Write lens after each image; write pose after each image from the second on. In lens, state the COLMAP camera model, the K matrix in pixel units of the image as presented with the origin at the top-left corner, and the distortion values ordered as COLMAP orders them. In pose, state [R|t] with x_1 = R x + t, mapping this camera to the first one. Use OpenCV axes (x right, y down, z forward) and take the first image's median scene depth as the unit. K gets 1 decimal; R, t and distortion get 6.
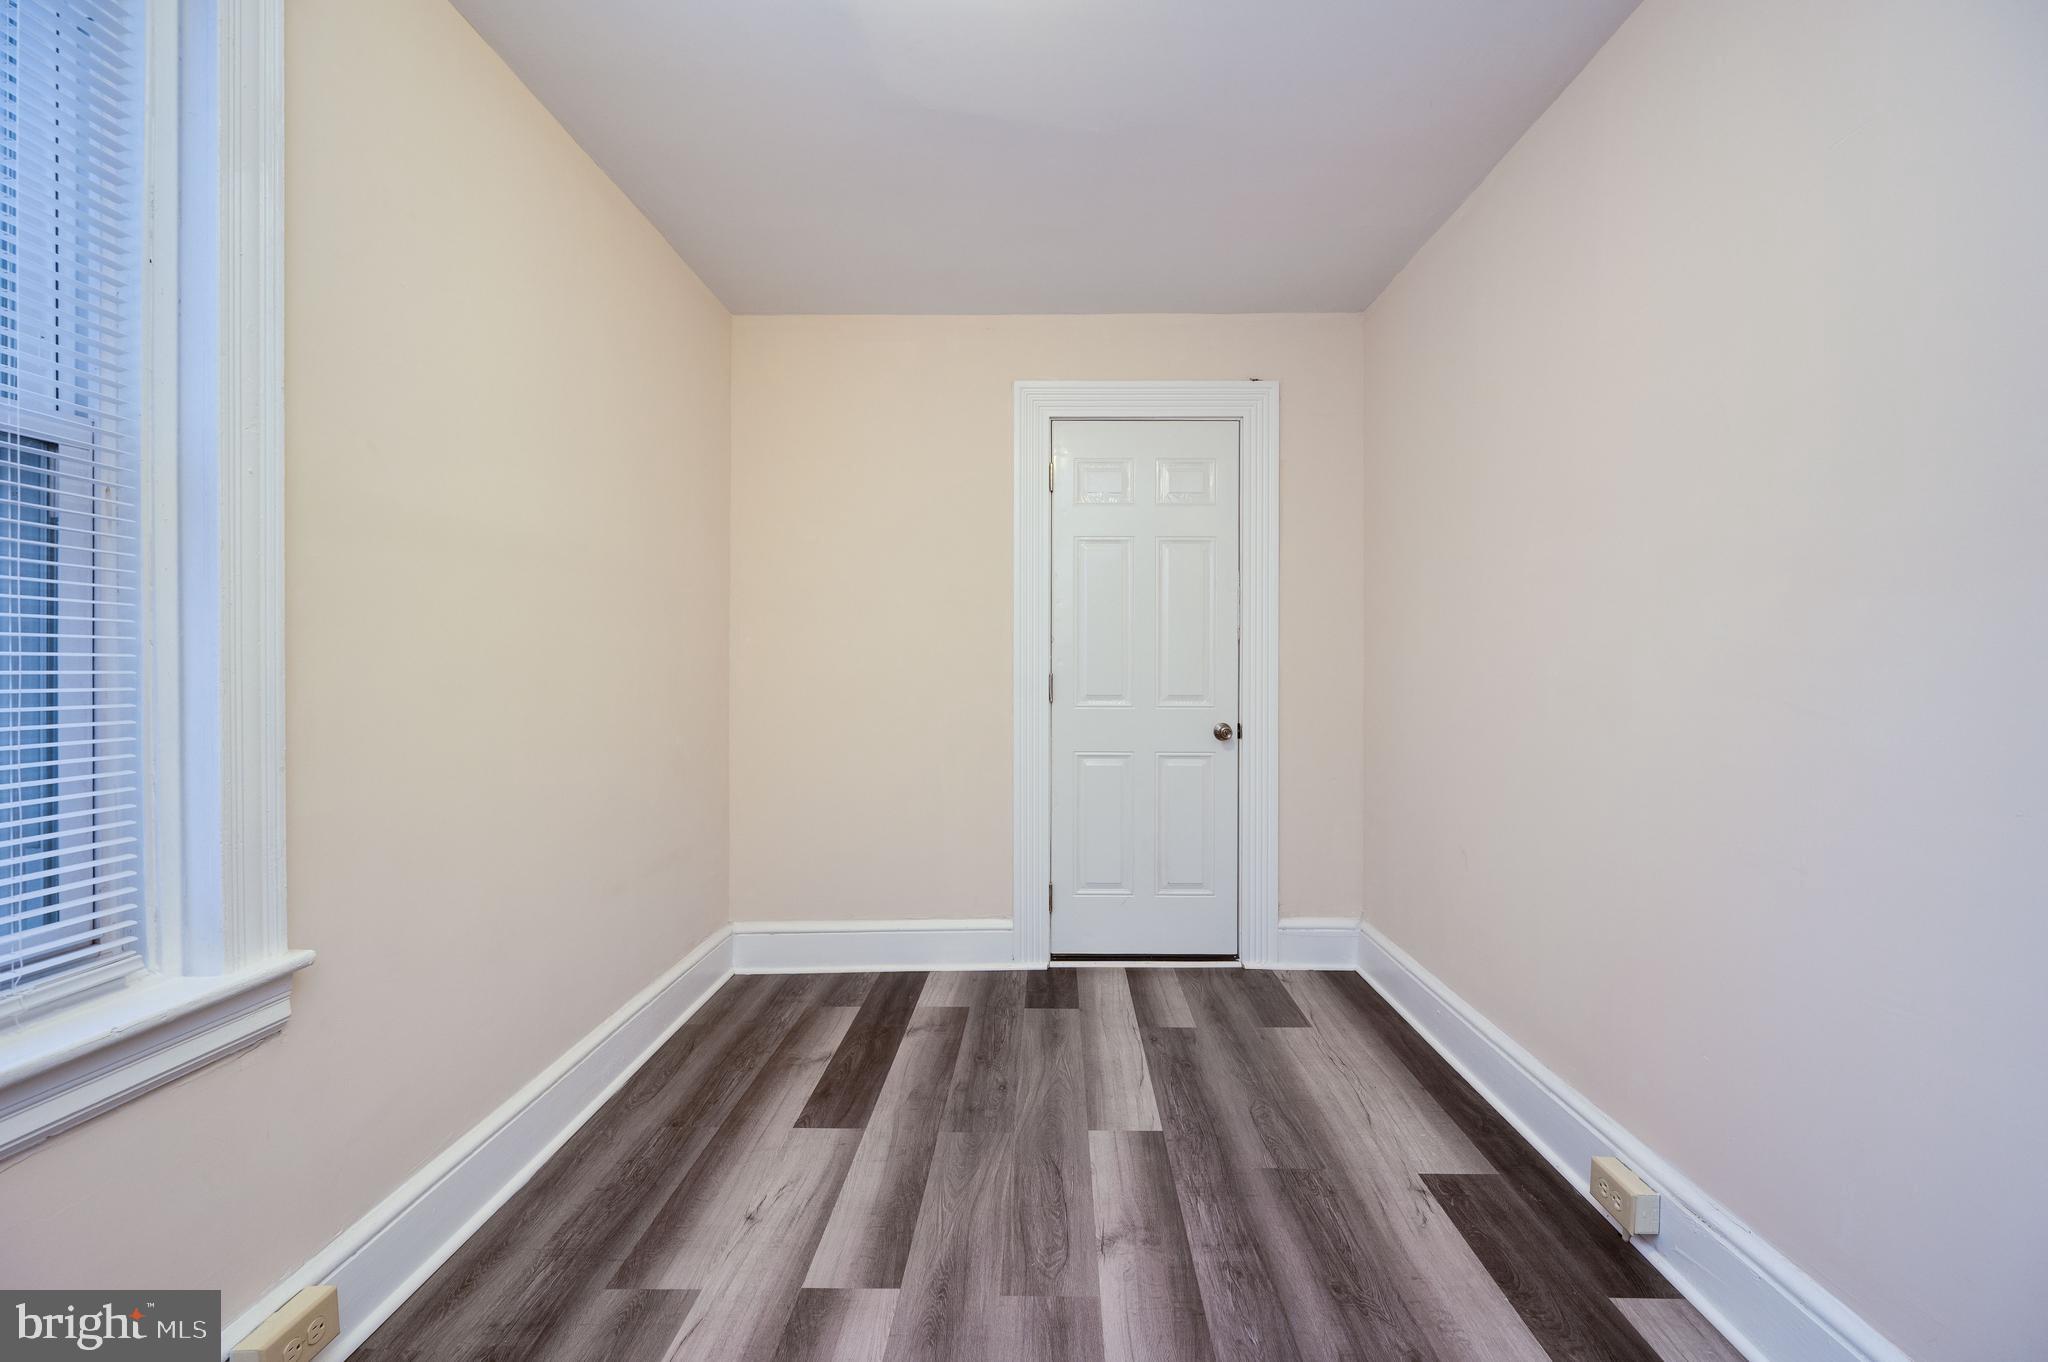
lens RADIAL K [[824.2, 0, 1040.2], [0, 824.2, 666.6], [0, 0, 1]] dist [-0.001415, 0.000042]
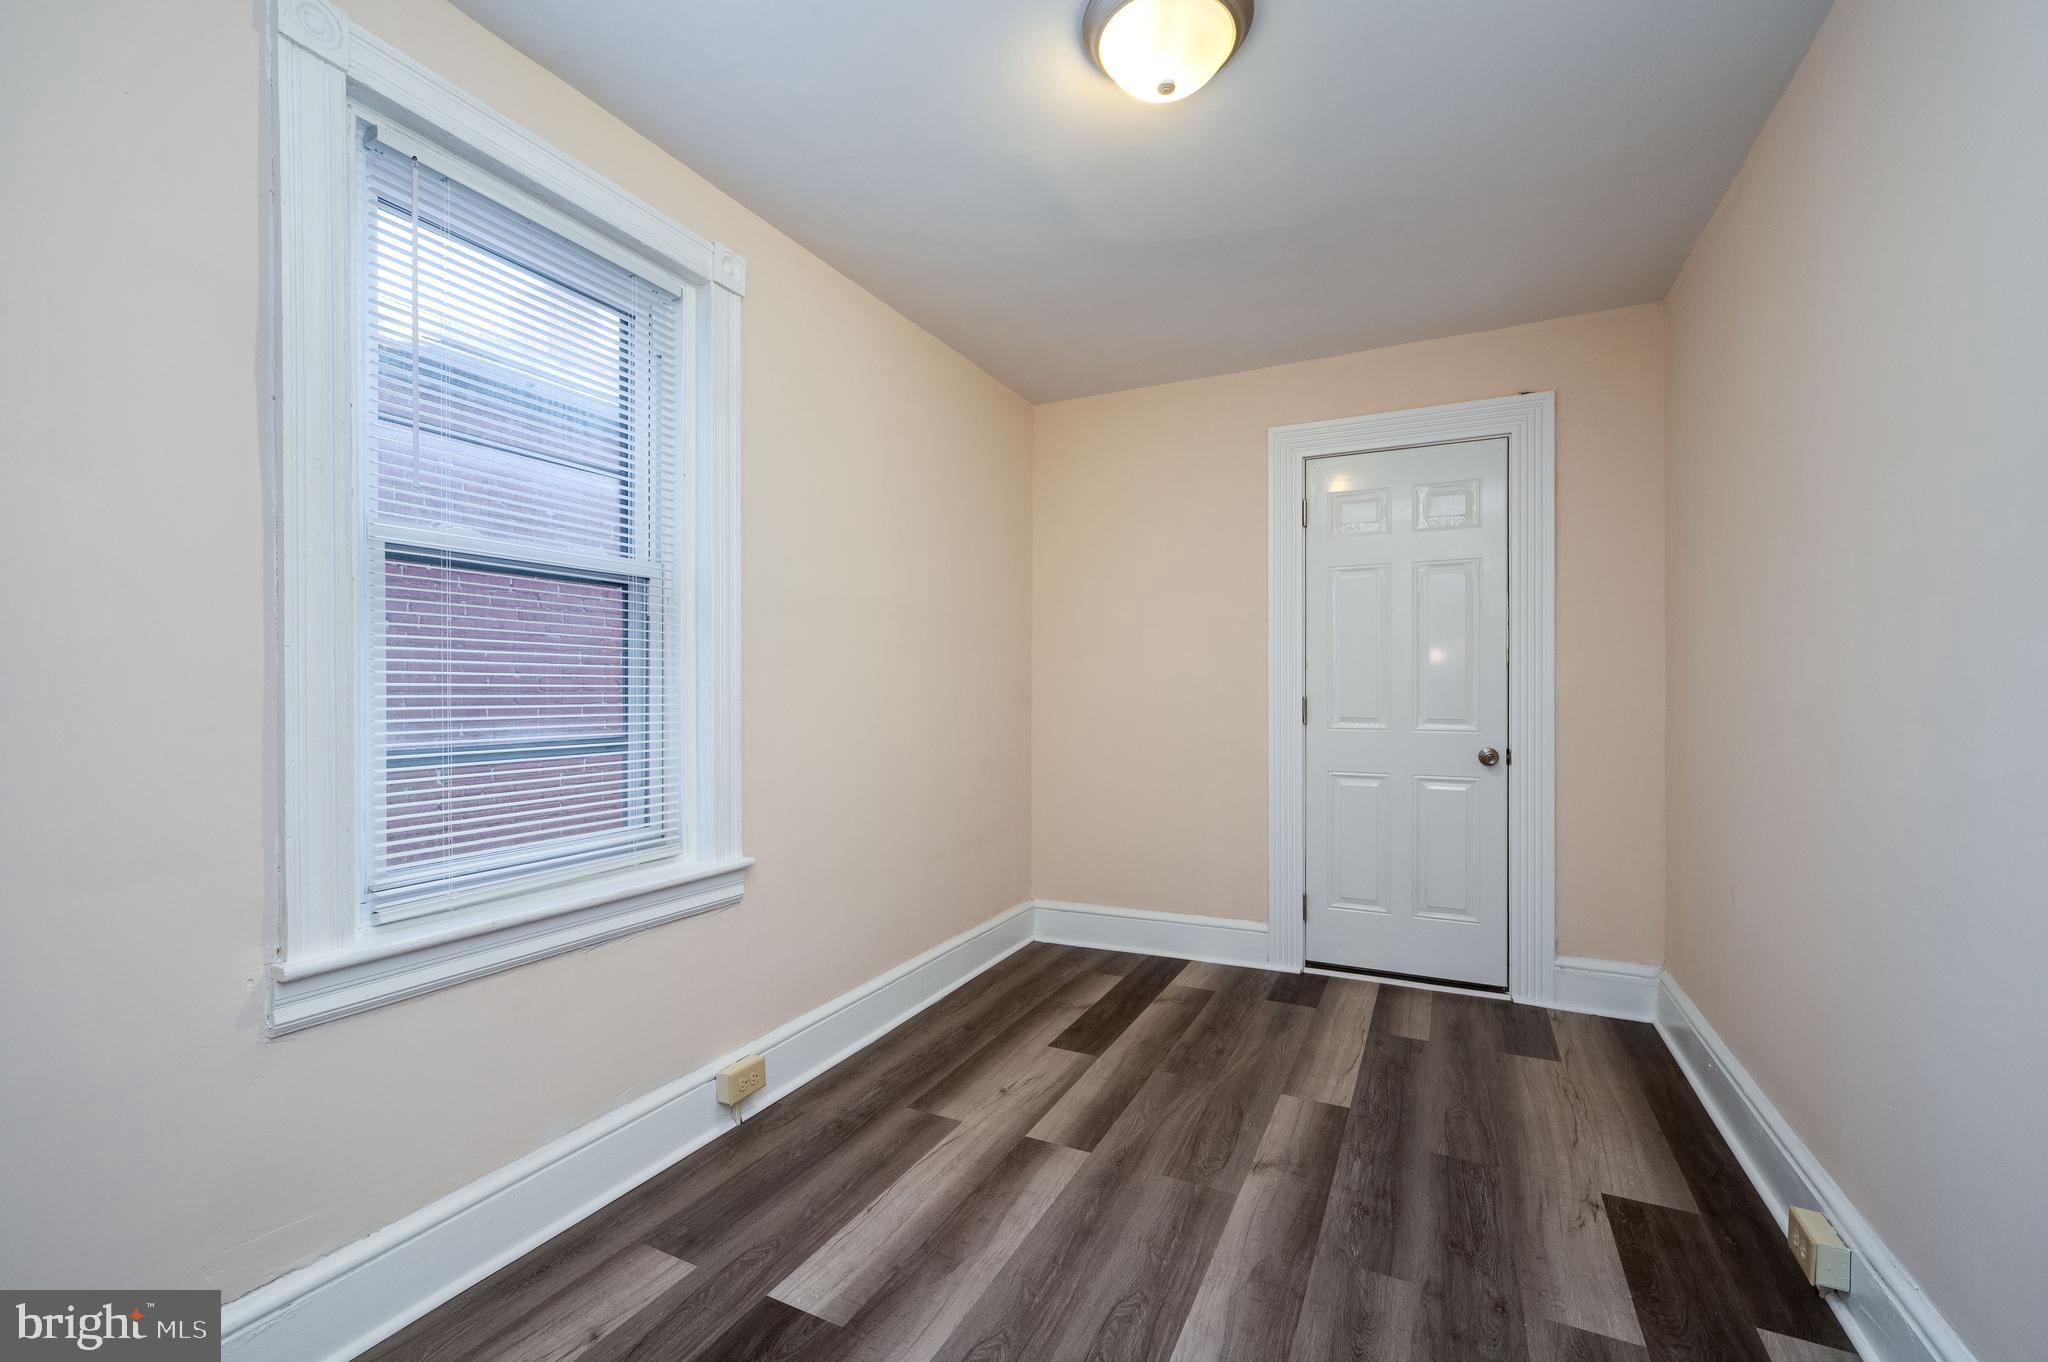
lens RADIAL K [[849.8, 0, 1030.2], [0, 849.8, 686.0], [0, 0, 1]] dist [0.001074, 0.000216]
pose [[0.902148, -0.004495, -0.431404, 0.237554], [0.001938, 0.999978, -0.006367, -0.000076], [0.431423, 0.004908, 0.902137, -0.208306]]
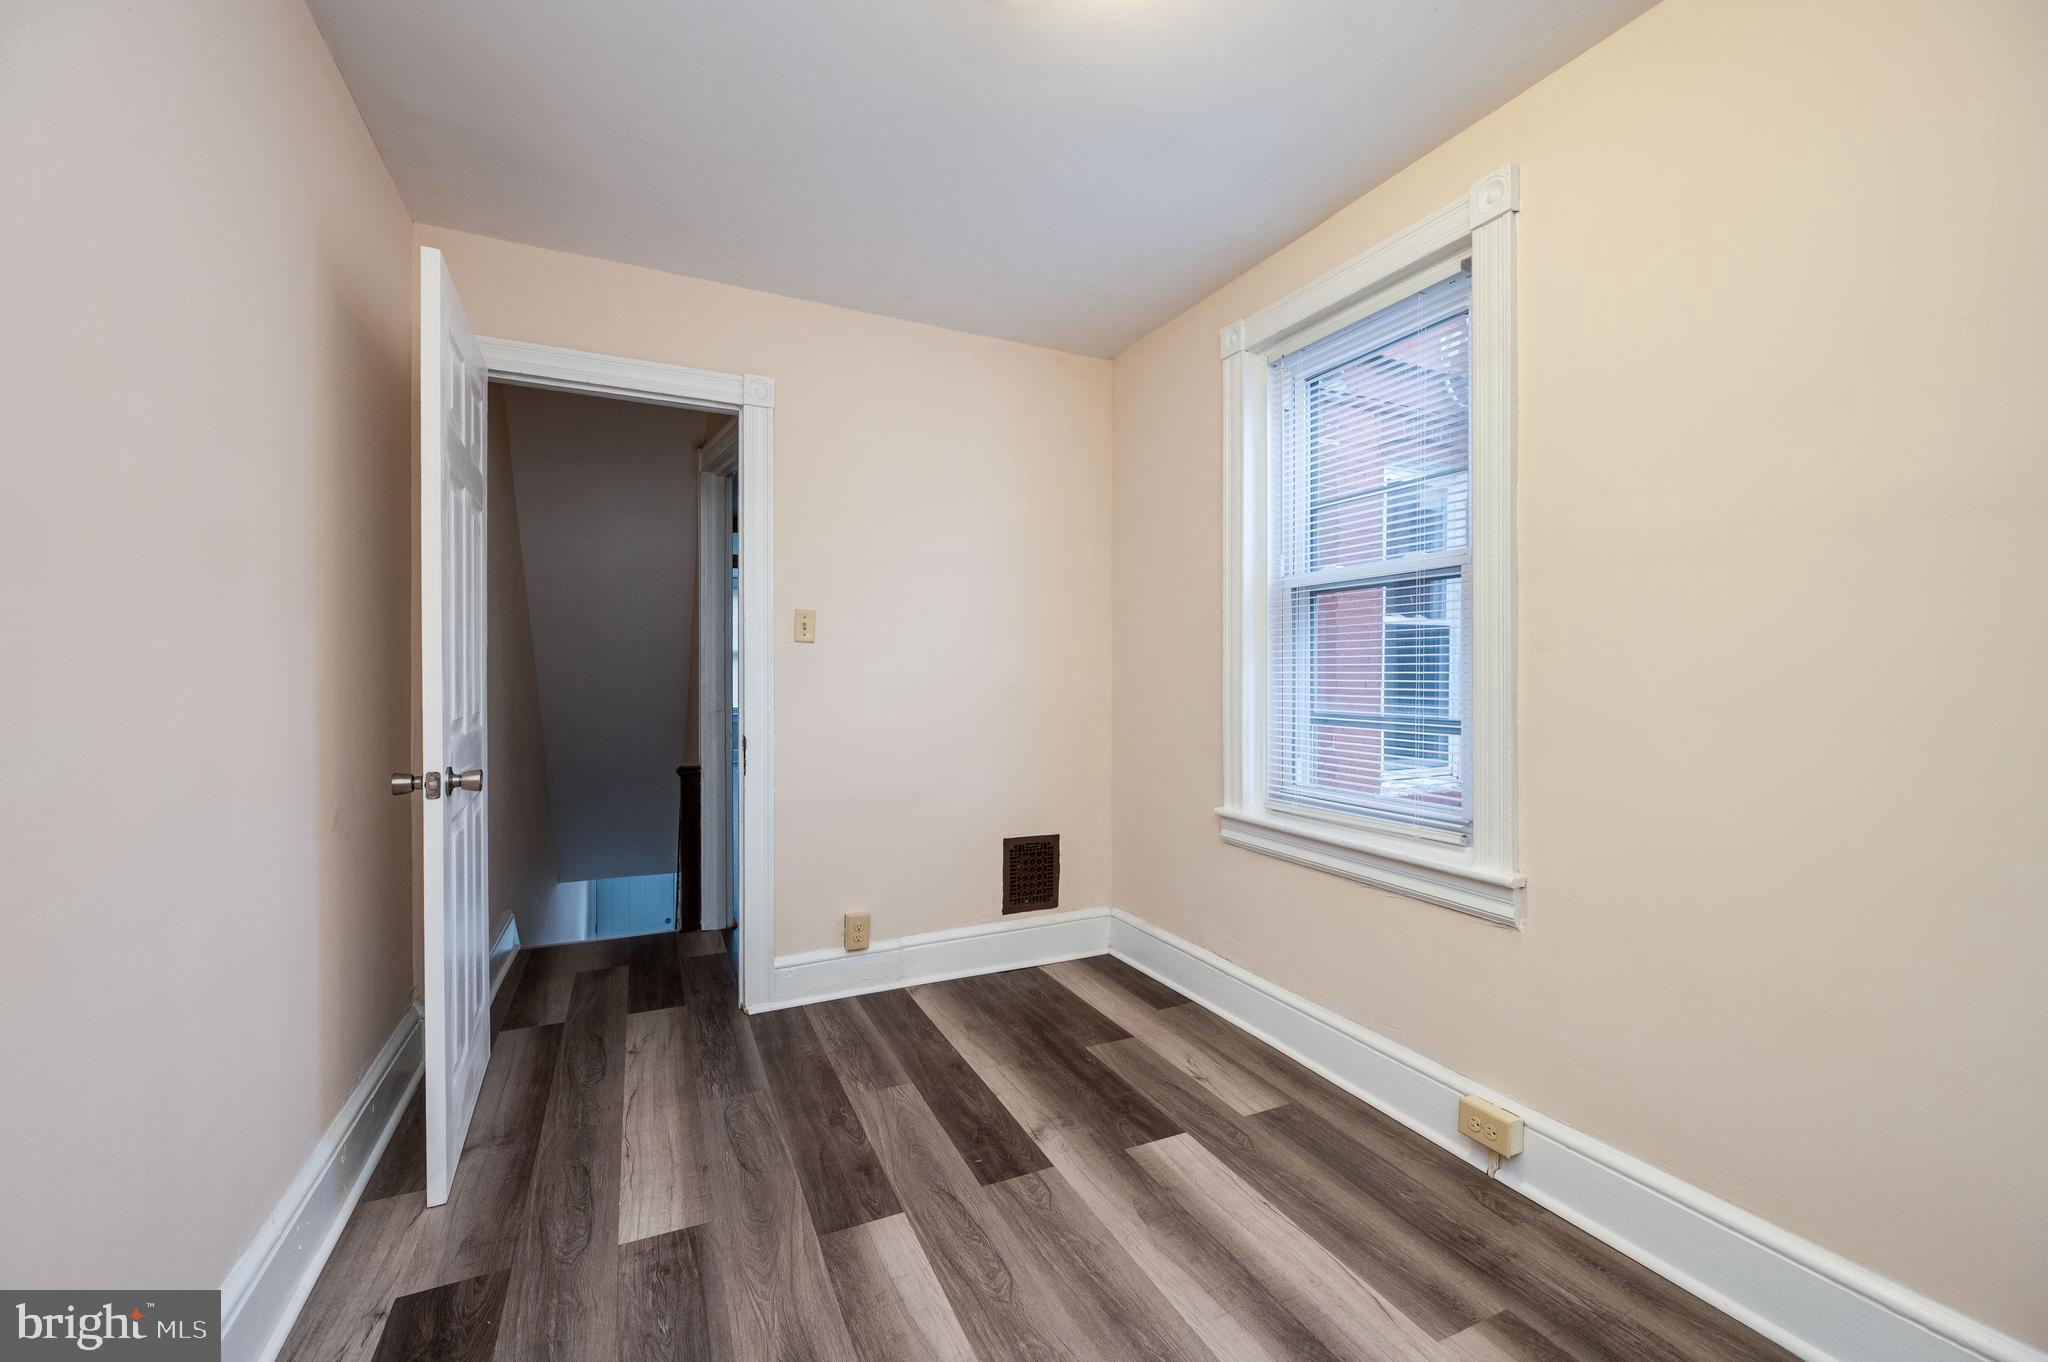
lens RADIAL K [[806.3, 0, 1022.9], [0, 806.3, 687.8], [0, 0, 1]] dist [-0.001619, -0.000172]
pose [[-0.897574, 0.003472, -0.440849, 0.286864], [-0.003260, 0.999889, 0.014513, -0.001005], [0.440851, 0.014463, -0.897464, 1.105599]]
